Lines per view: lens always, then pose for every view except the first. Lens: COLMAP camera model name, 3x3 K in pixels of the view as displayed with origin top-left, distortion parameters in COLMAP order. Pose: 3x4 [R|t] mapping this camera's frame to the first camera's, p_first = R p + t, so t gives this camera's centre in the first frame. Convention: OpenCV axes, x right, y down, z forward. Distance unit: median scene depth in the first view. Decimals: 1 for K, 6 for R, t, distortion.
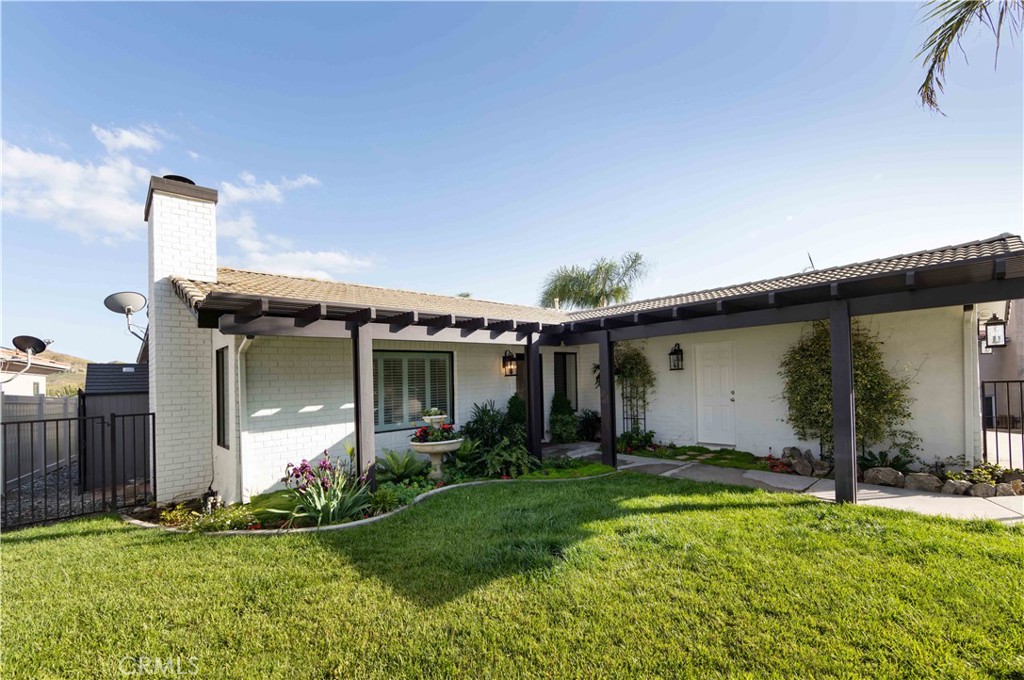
lens RADIAL K [[409.5, 0, 516.2], [0, 409.5, 363.0], [0, 0, 1]] dist [-0.002660, -0.000338]
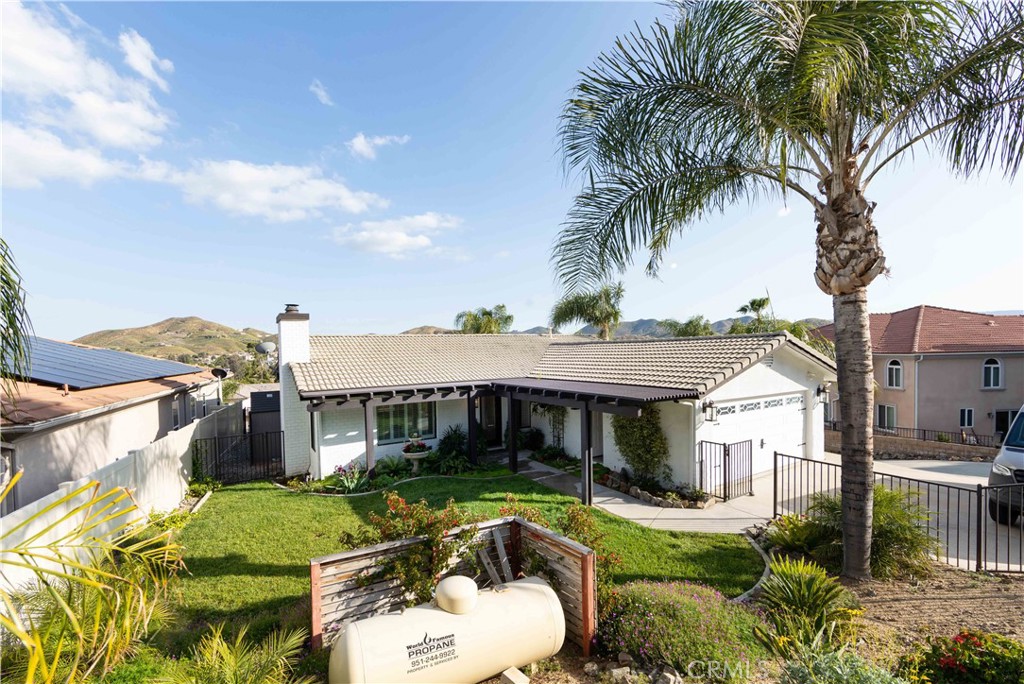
lens RADIAL K [[431.9, 0, 512.0], [0, 431.9, 342.0], [0, 0, 1]] dist [-0.000573, -0.000014]
pose [[0.974006, 0.001986, -0.226515, 0.791083], [0.005934, 0.999395, 0.034278, -0.435102], [0.226446, -0.034731, 0.973404, -0.916702]]
